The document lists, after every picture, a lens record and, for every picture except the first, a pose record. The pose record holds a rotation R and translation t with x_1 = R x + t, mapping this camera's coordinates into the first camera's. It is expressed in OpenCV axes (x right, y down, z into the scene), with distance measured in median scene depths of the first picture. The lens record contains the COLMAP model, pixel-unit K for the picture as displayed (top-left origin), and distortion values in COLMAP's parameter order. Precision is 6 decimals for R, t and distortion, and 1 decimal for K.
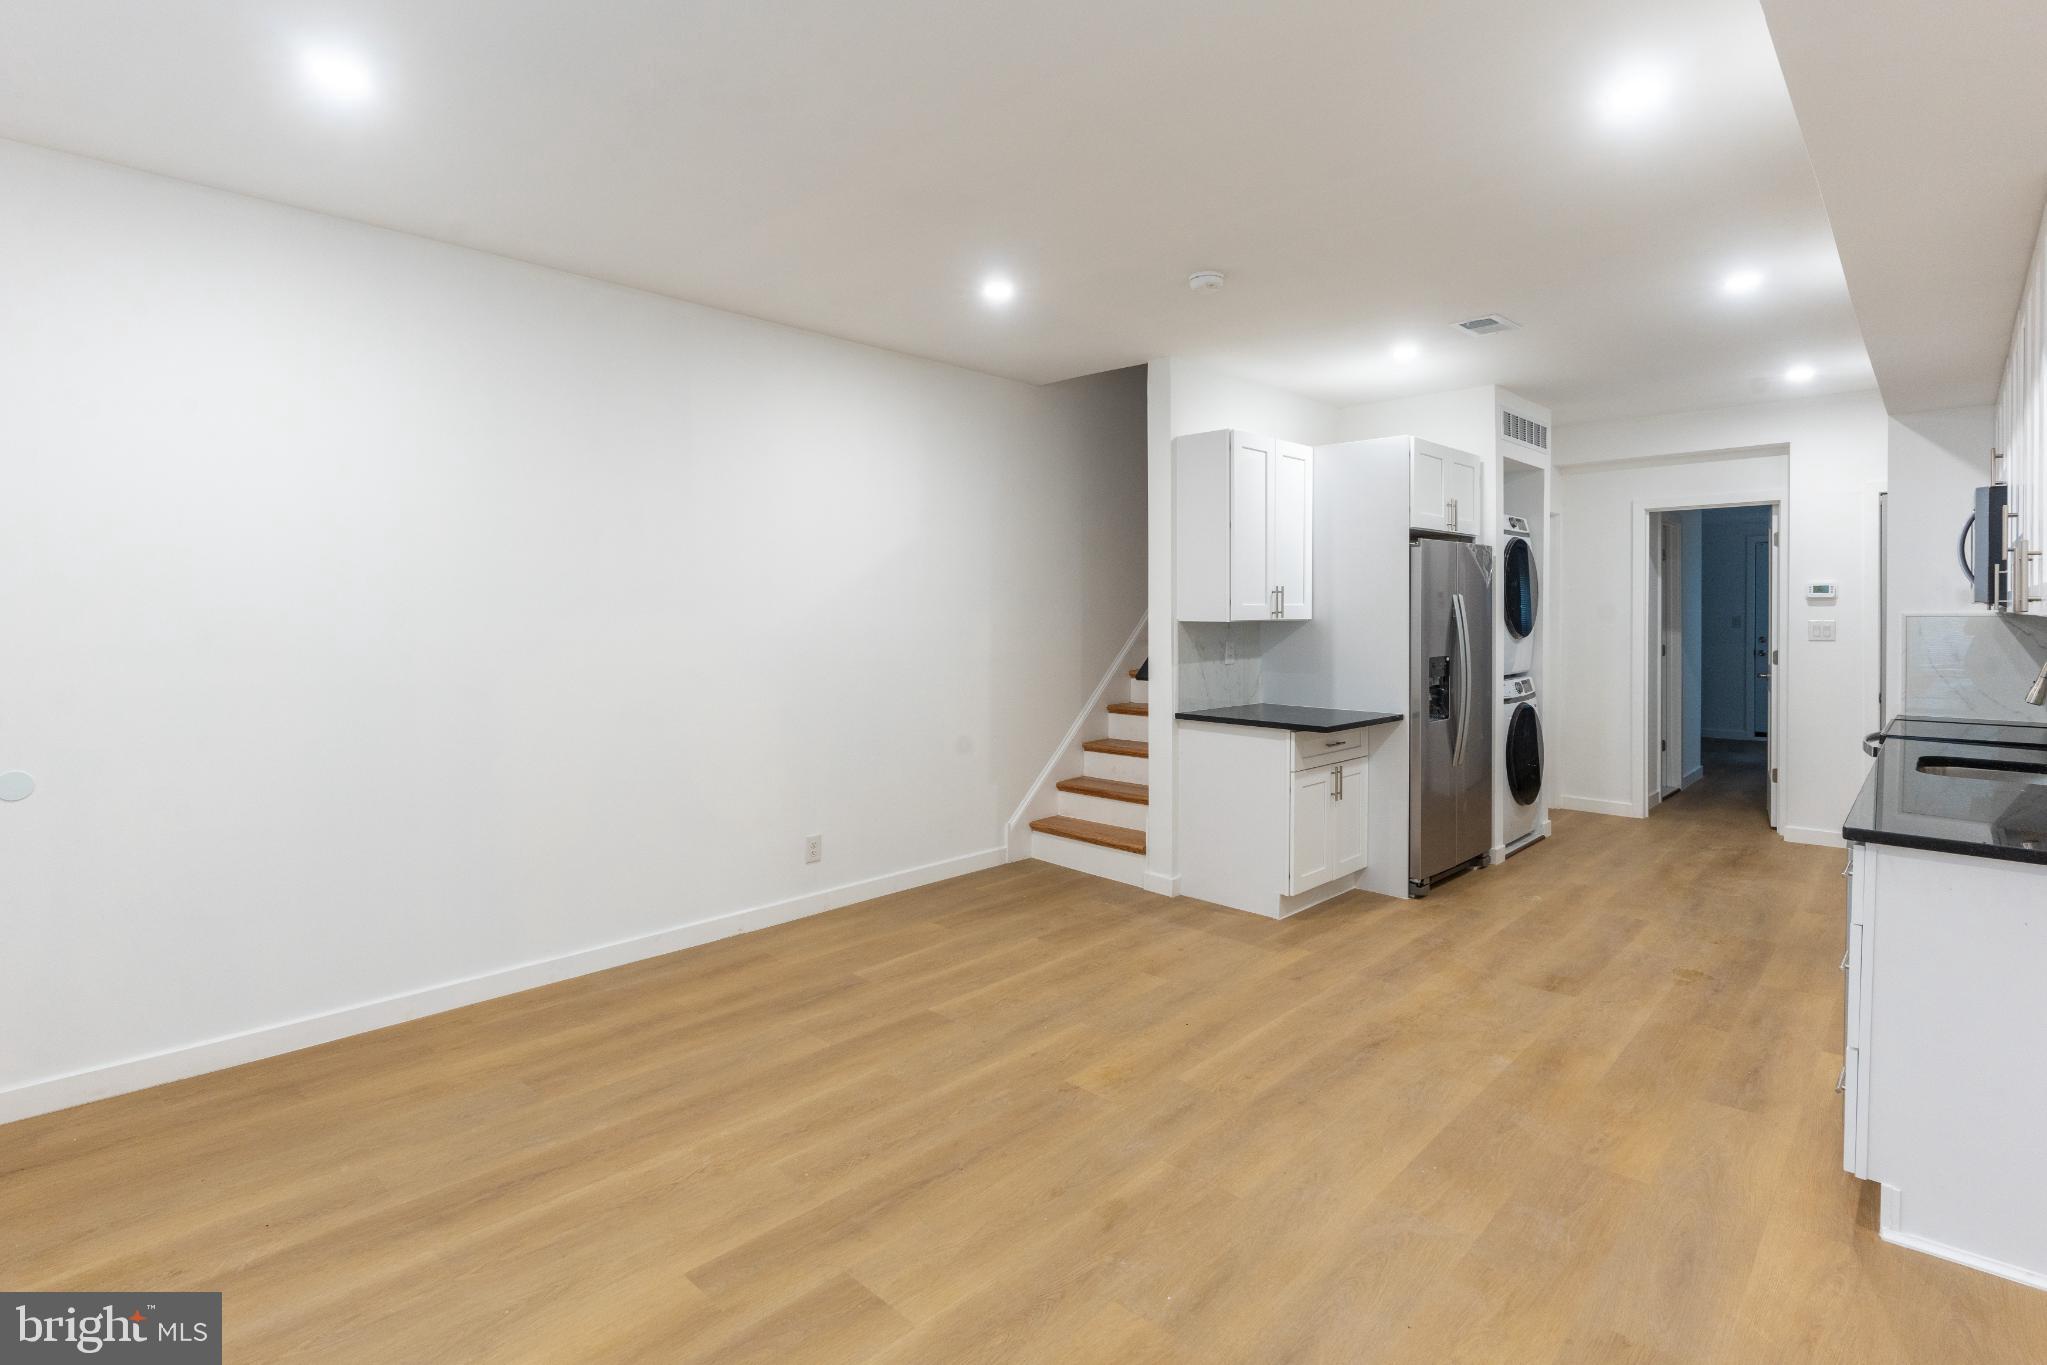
lens RADIAL K [[974.8, 0, 1042.4], [0, 974.8, 632.8], [0, 0, 1]] dist [0.003752, -0.000014]
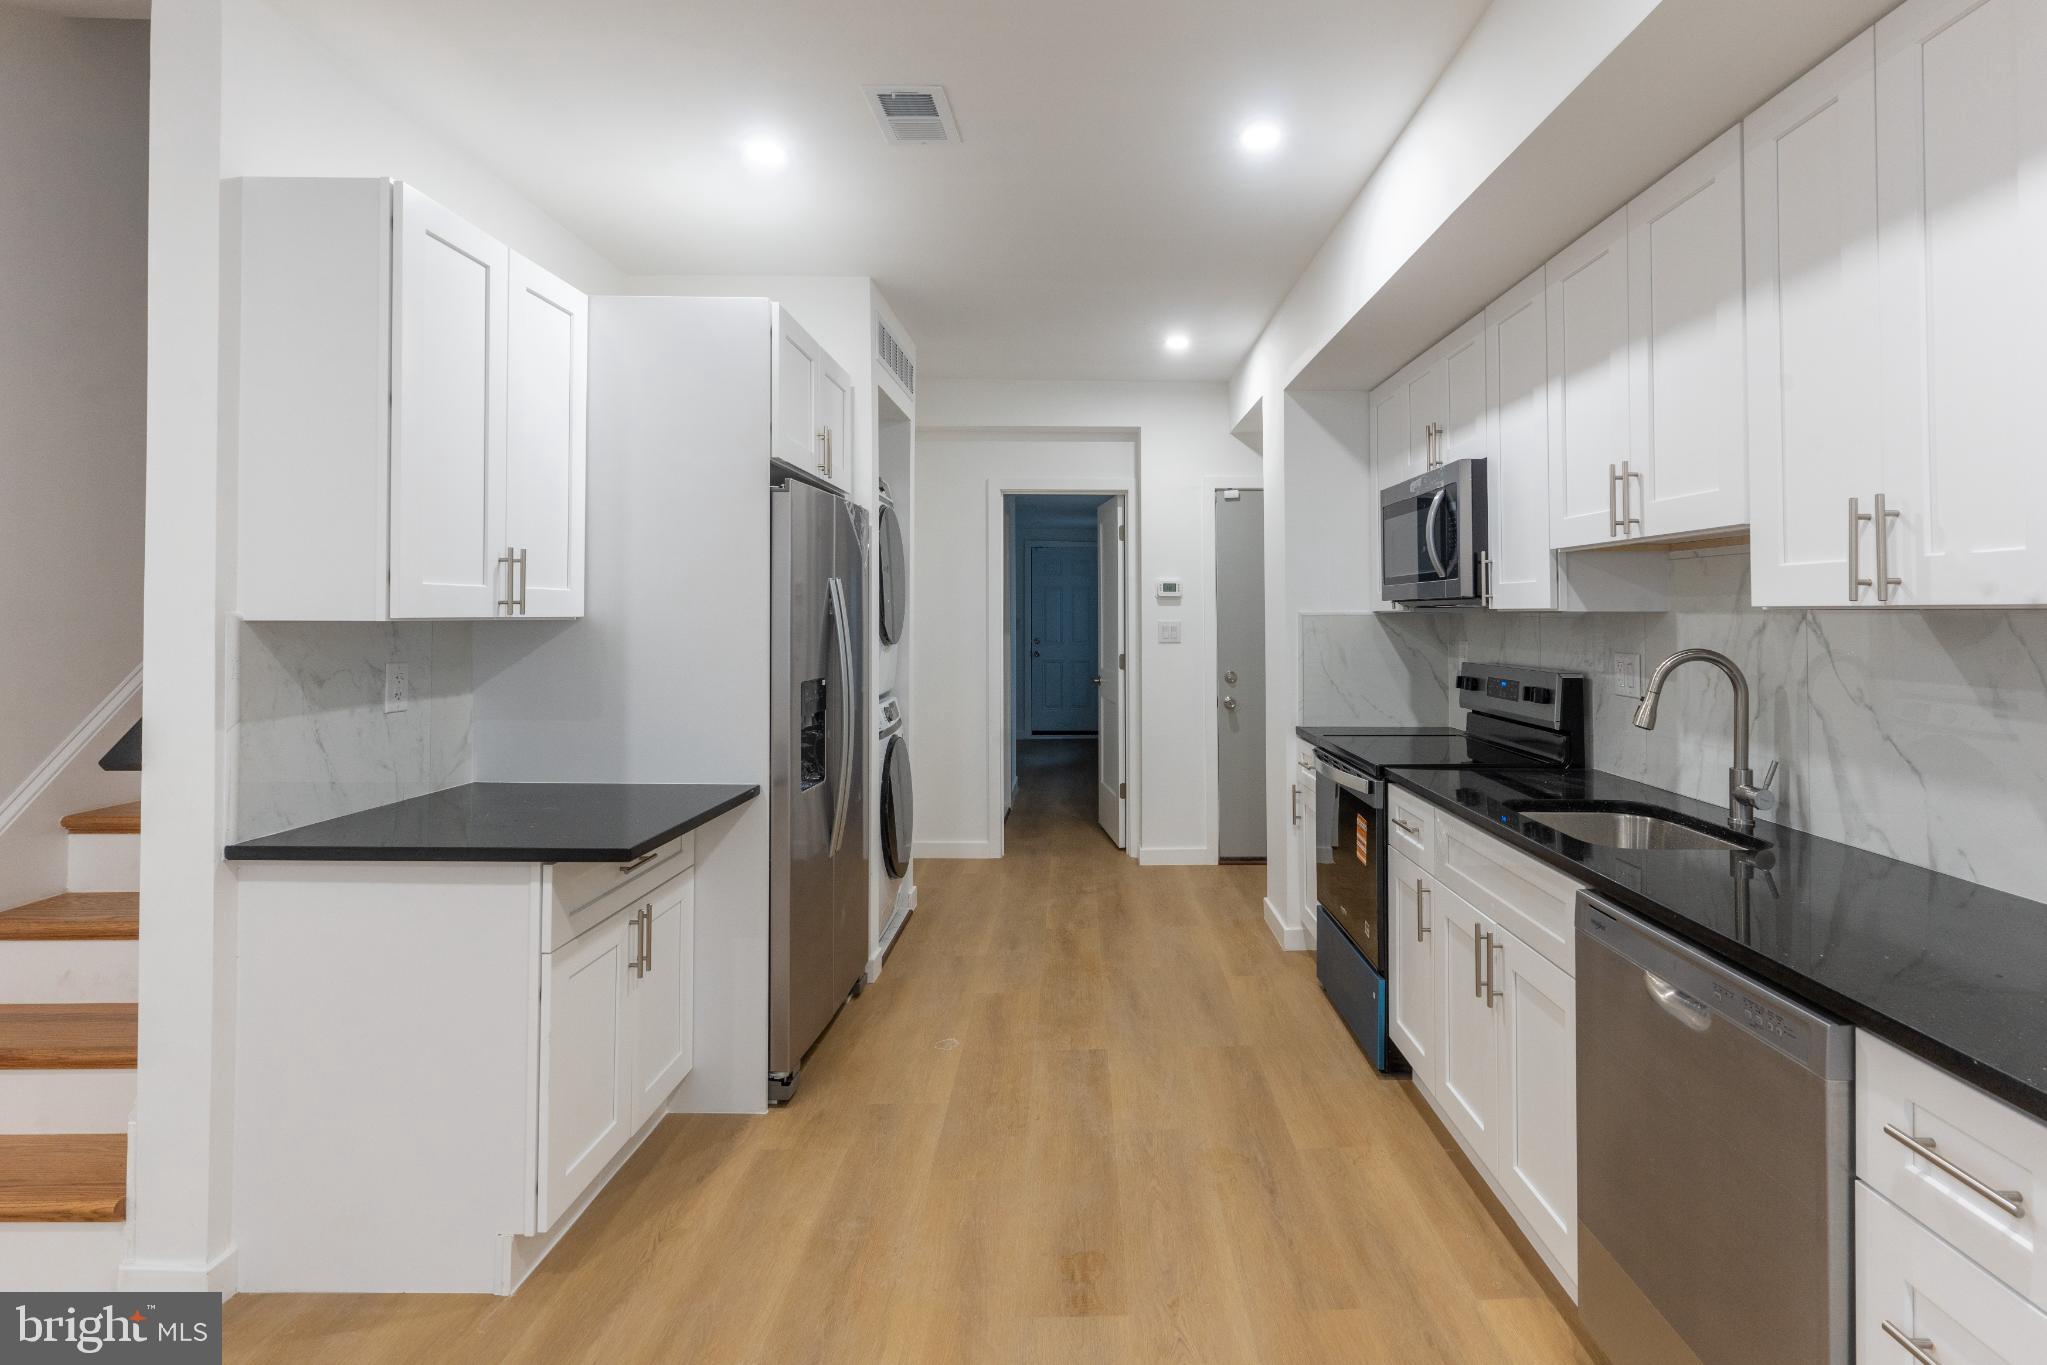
lens RADIAL K [[994.0, 0, 1096.9], [0, 994.0, 594.5], [0, 0, 1]] dist [0.000812, 0.000141]
pose [[0.716258, 0.018607, 0.697588, 0.102470], [0.010701, 0.999234, -0.037641, -0.003045], [-0.697754, 0.034426, 0.715510, 0.433960]]
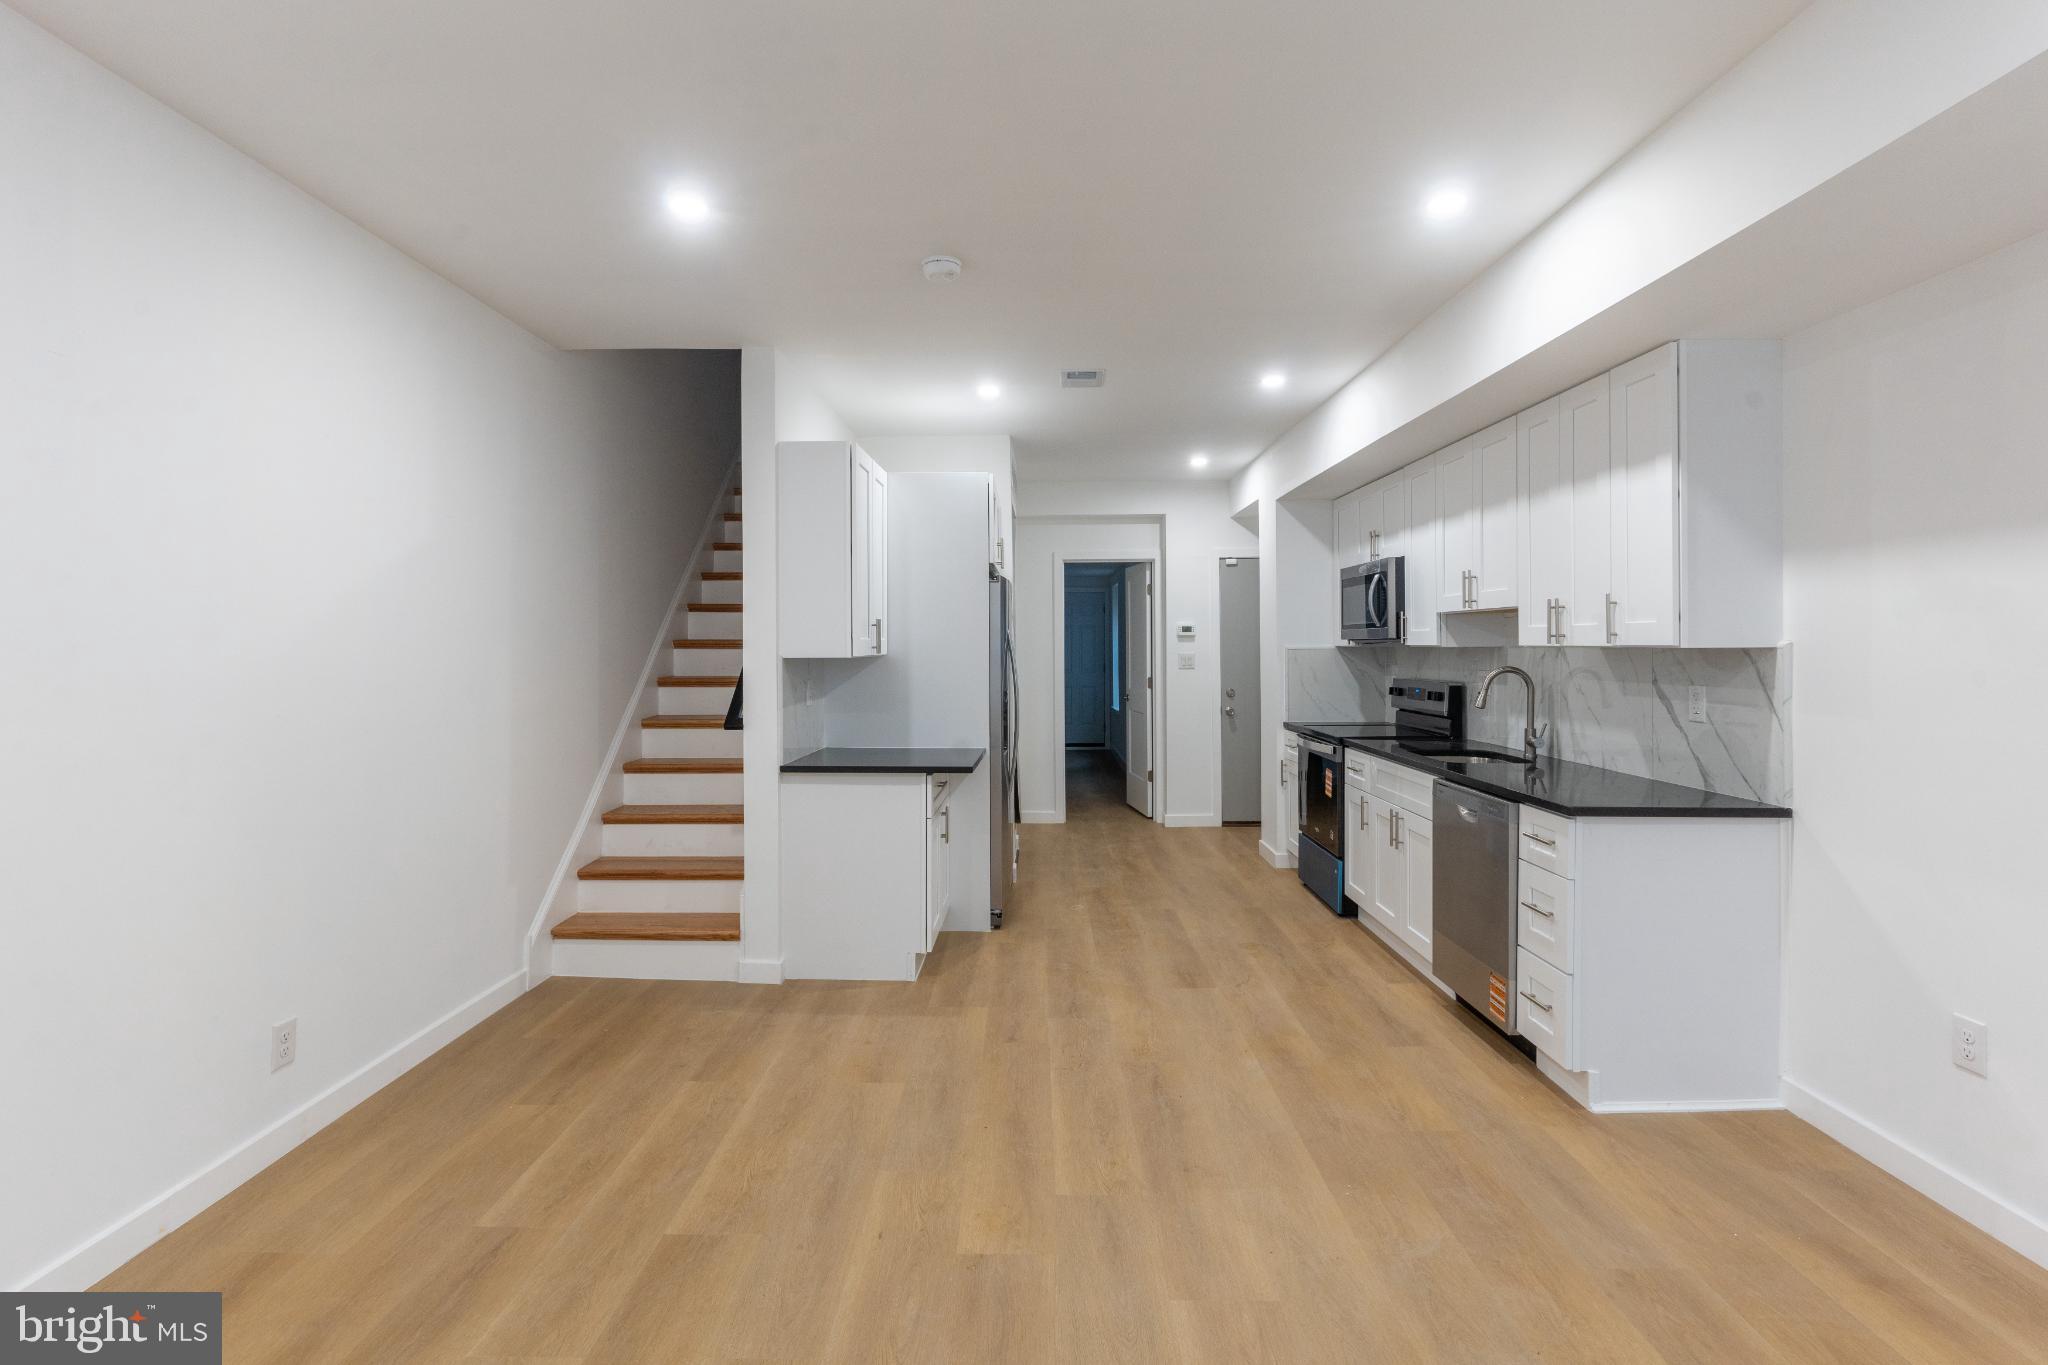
lens RADIAL K [[959.7, 0, 1015.6], [0, 959.7, 658.6], [0, 0, 1]] dist [0.001328, 0.000121]
pose [[0.747994, -0.010257, 0.663626, -0.256306], [0.018325, 0.999819, -0.005201, -0.003048], [-0.663452, 0.016052, 0.748047, 0.230397]]
